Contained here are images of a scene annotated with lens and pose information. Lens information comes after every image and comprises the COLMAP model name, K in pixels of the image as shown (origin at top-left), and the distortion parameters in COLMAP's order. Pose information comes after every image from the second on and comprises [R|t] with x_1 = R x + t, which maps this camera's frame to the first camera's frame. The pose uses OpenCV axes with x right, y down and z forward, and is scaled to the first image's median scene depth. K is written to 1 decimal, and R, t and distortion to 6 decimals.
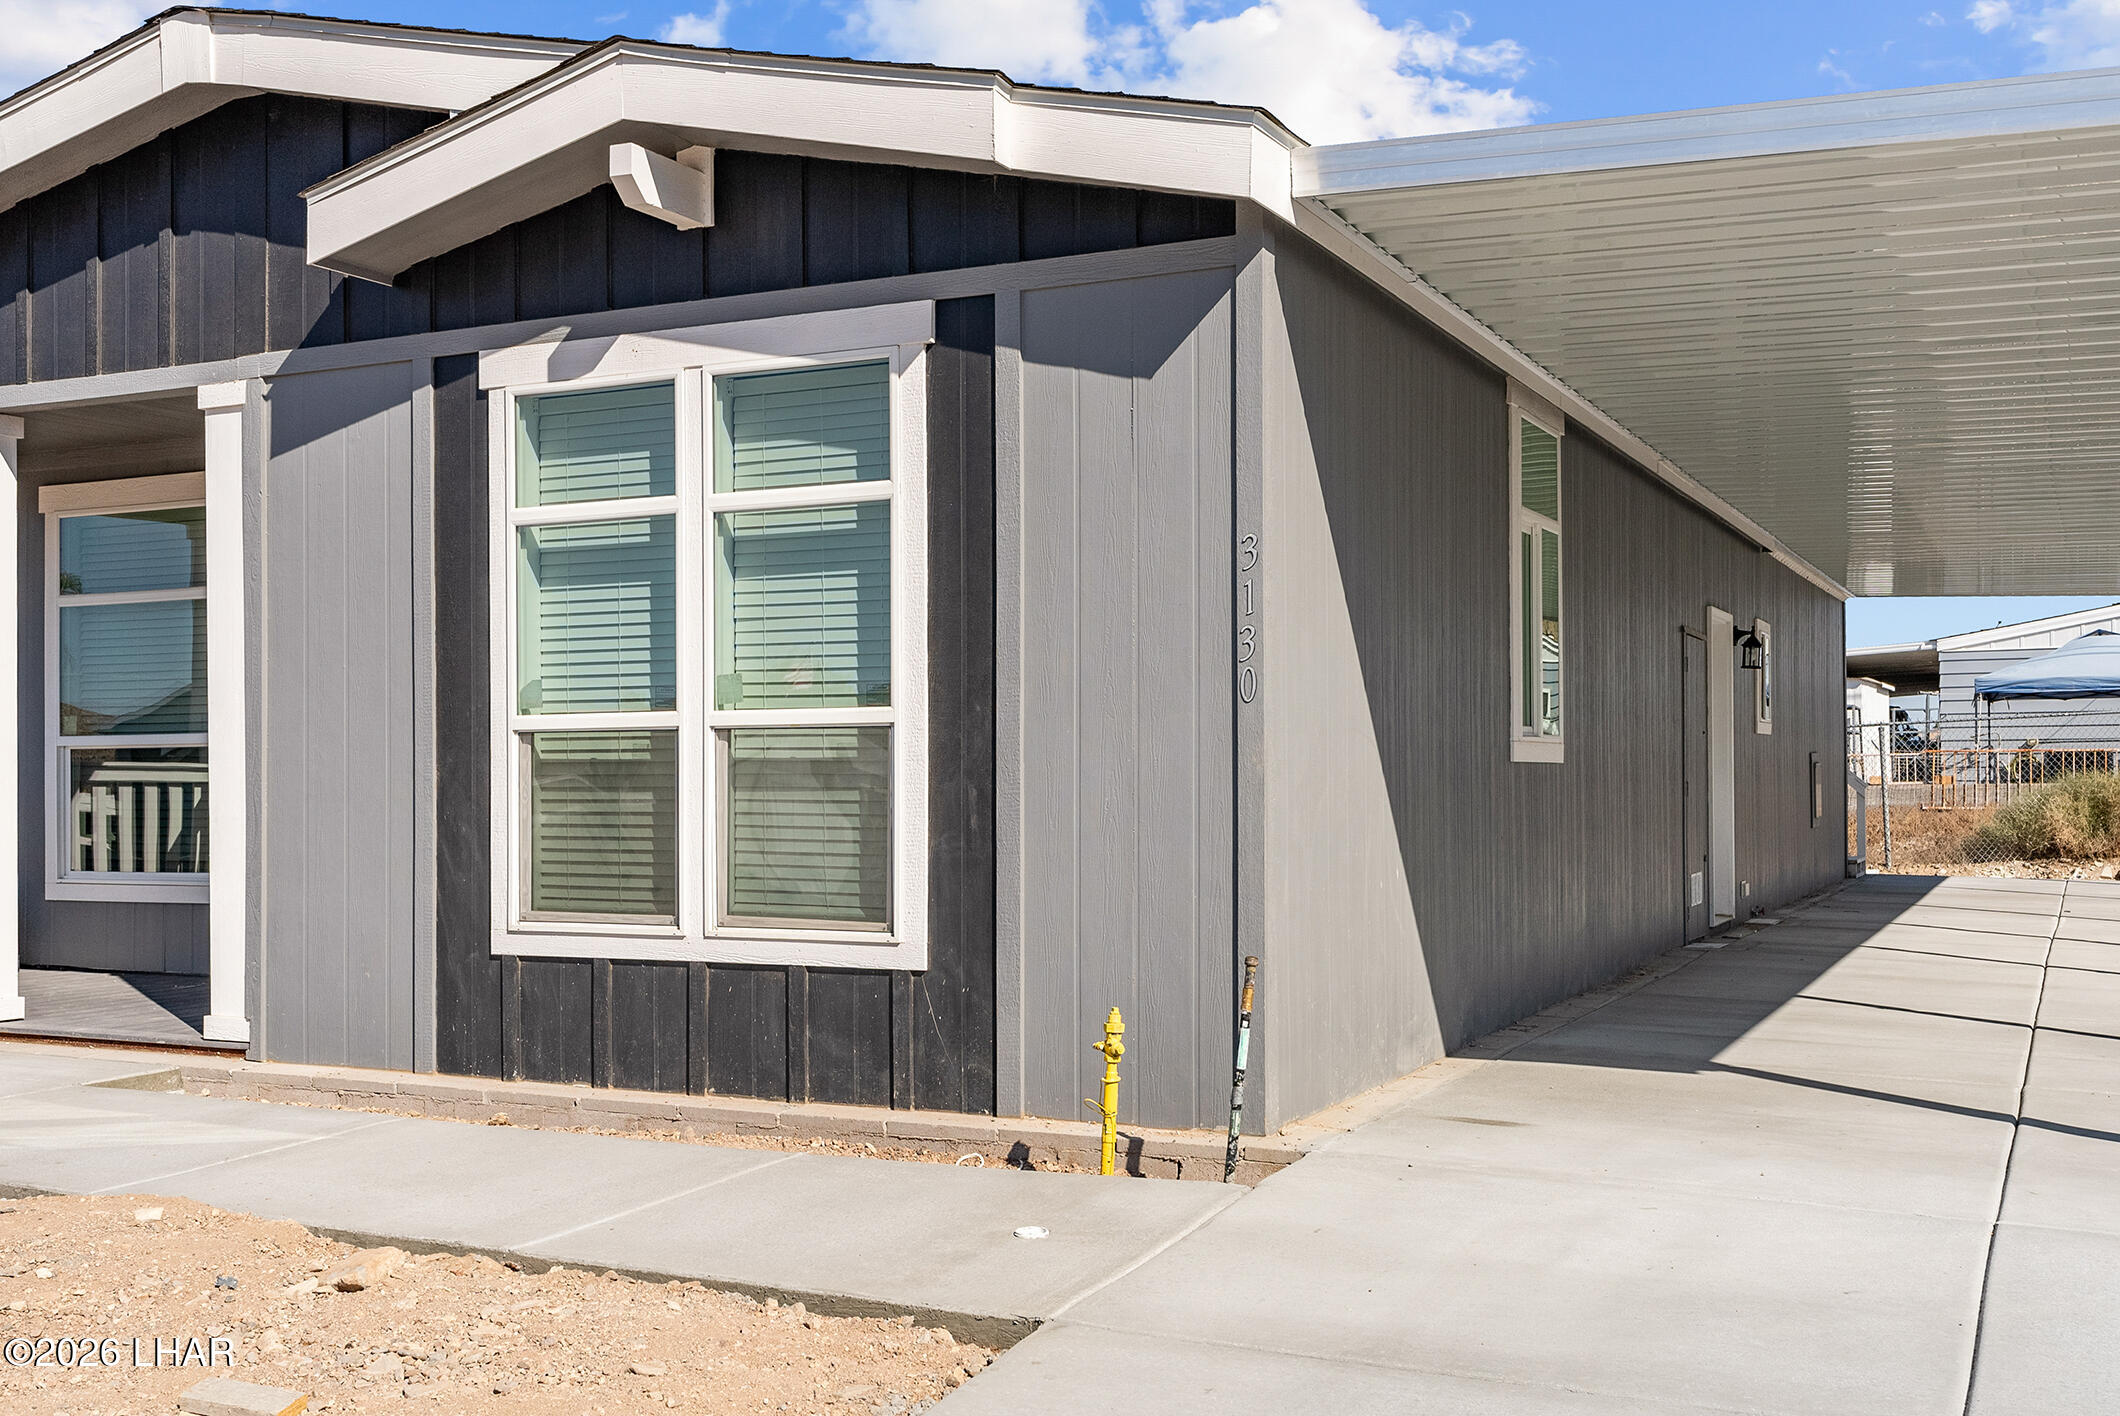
lens RADIAL K [[2123.3, 0, 1061.4], [0, 2123.3, 743.5], [0, 0, 1]] dist [0.013961, 0.018084]
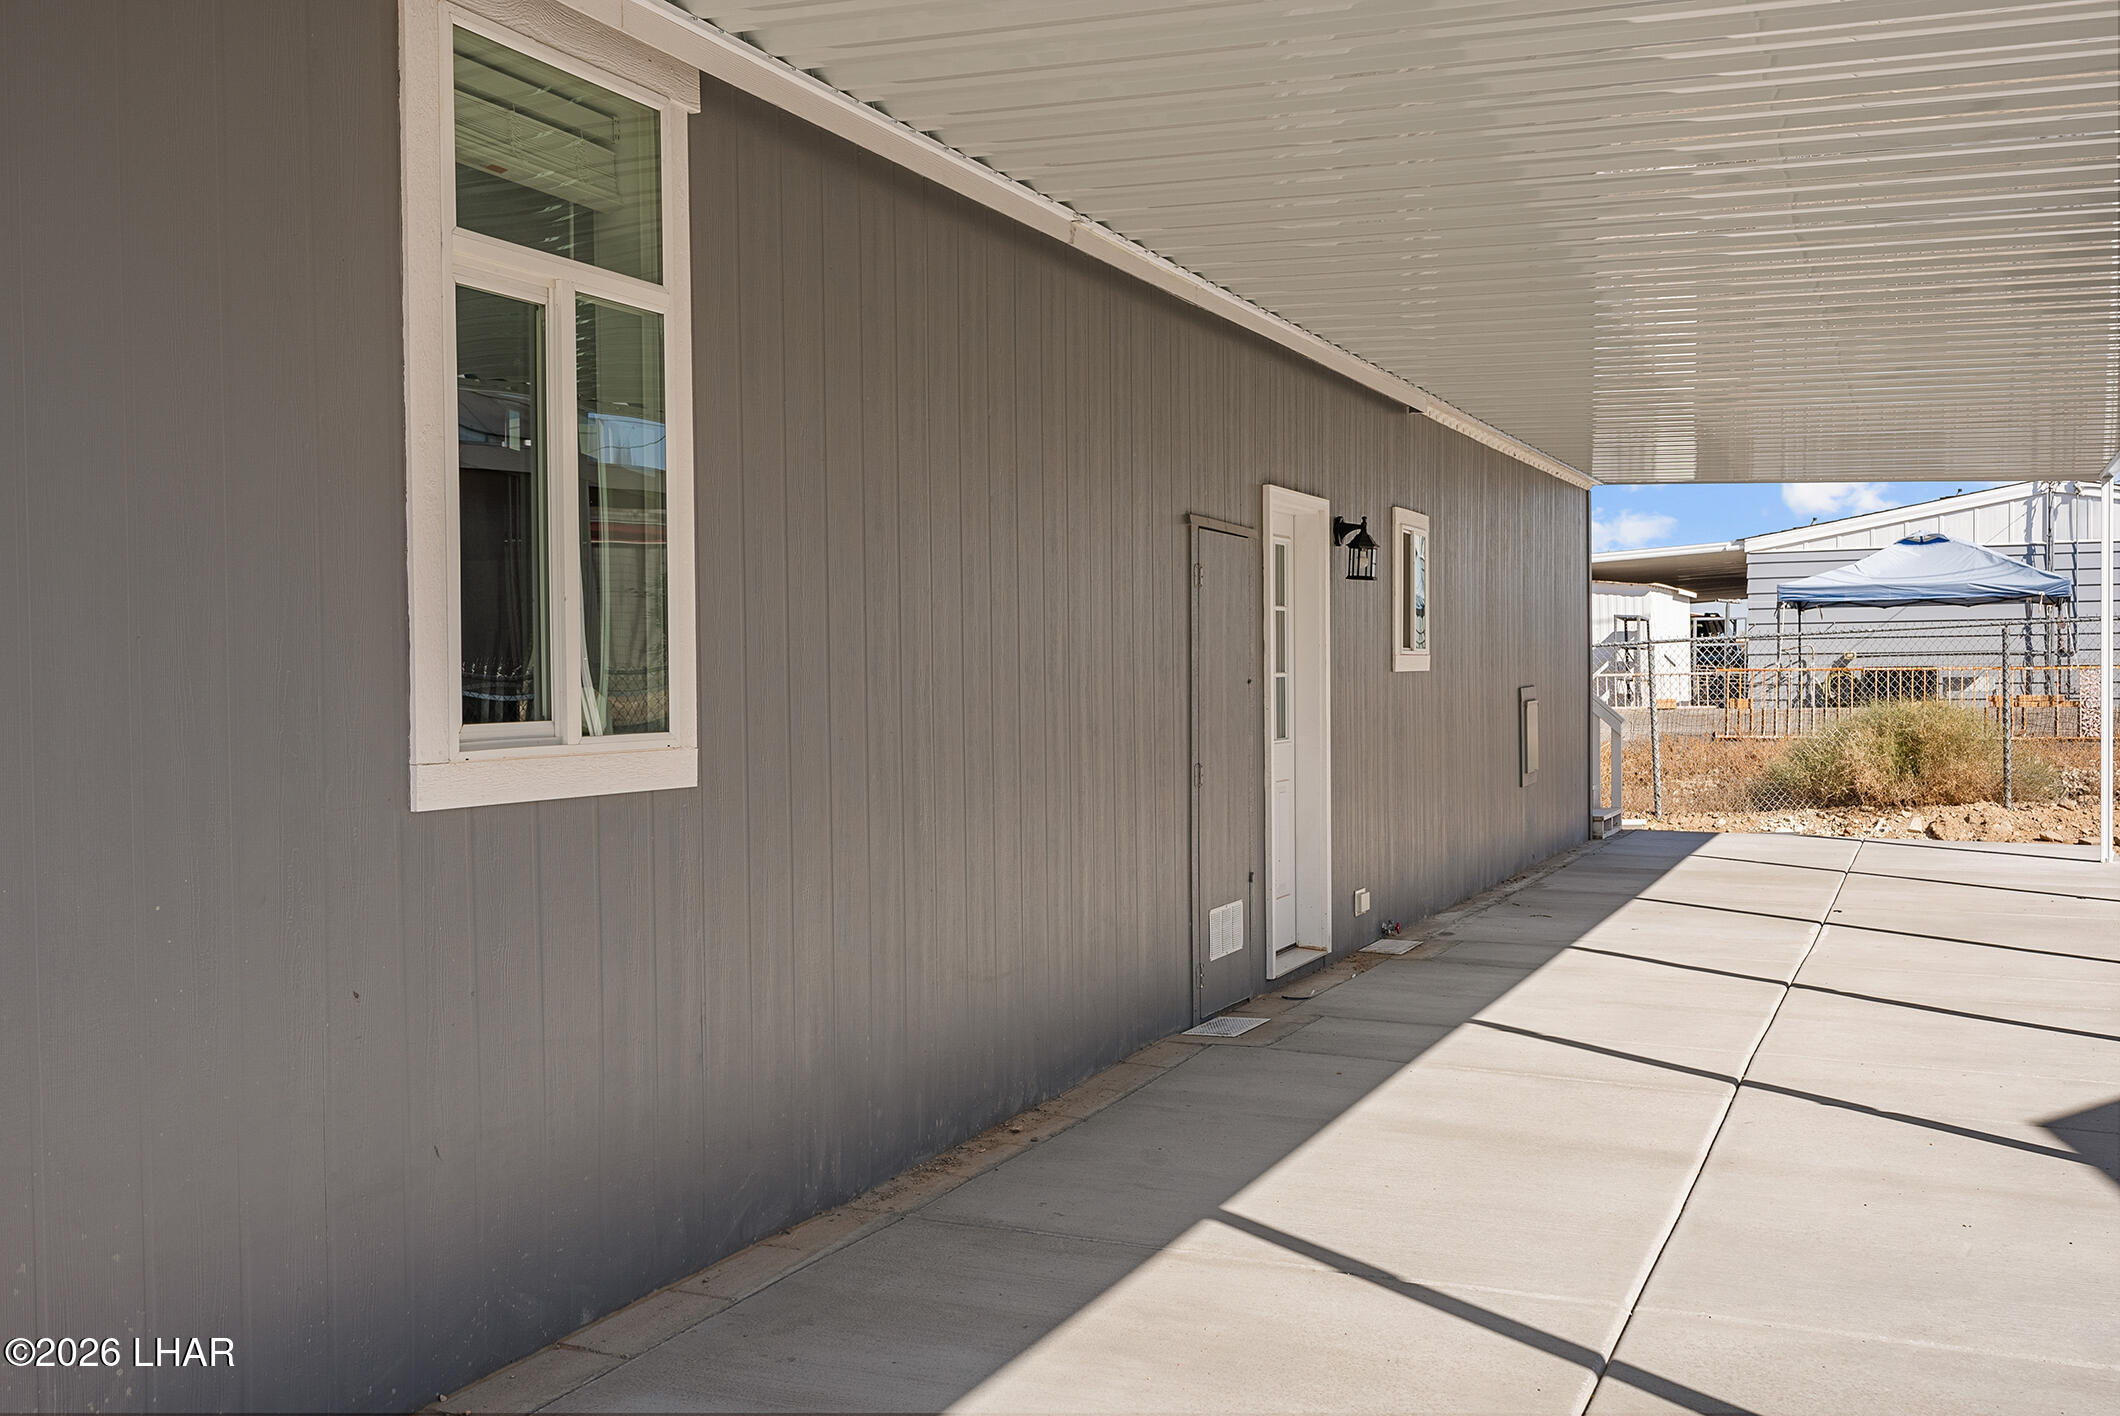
lens RADIAL K [[2066.1, 0, 1060.0], [0, 2066.1, 708.0], [0, 0, 1]] dist [0.023607, 0.000842]
pose [[0.999032, -0.003748, 0.043821, 0.132294], [0.002346, 0.999485, 0.032013, -0.010439], [-0.043918, -0.031880, 0.998526, 0.230094]]
